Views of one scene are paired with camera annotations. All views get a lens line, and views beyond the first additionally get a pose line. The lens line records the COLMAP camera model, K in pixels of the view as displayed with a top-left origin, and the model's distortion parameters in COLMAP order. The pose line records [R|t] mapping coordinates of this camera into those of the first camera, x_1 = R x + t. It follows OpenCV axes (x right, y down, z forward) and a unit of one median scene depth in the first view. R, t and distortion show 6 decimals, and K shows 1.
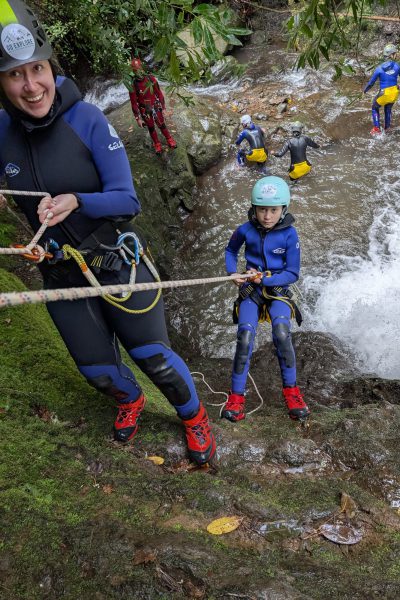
lens RADIAL K [[431.1, 0, 200.0], [0, 431.1, 300.0], [0, 0, 1]] dist [0.035630, -0.070027]
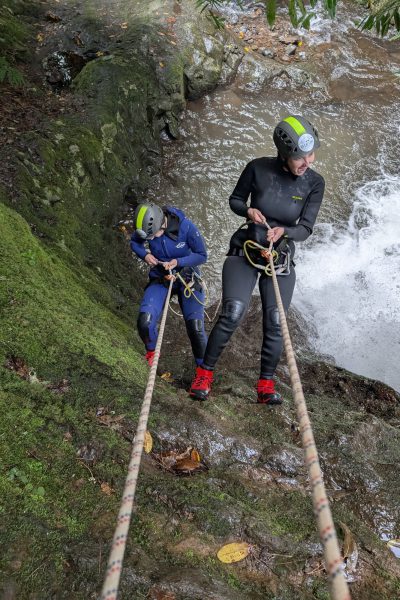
lens RADIAL K [[431.1, 0, 200.0], [0, 431.1, 300.0], [0, 0, 1]] dist [0.035630, -0.070027]
pose [[0.969077, 0.198319, 0.146831, -0.180061], [-0.219338, 0.964912, 0.144346, -0.091721], [-0.113052, -0.172088, 0.978573, 0.118789]]
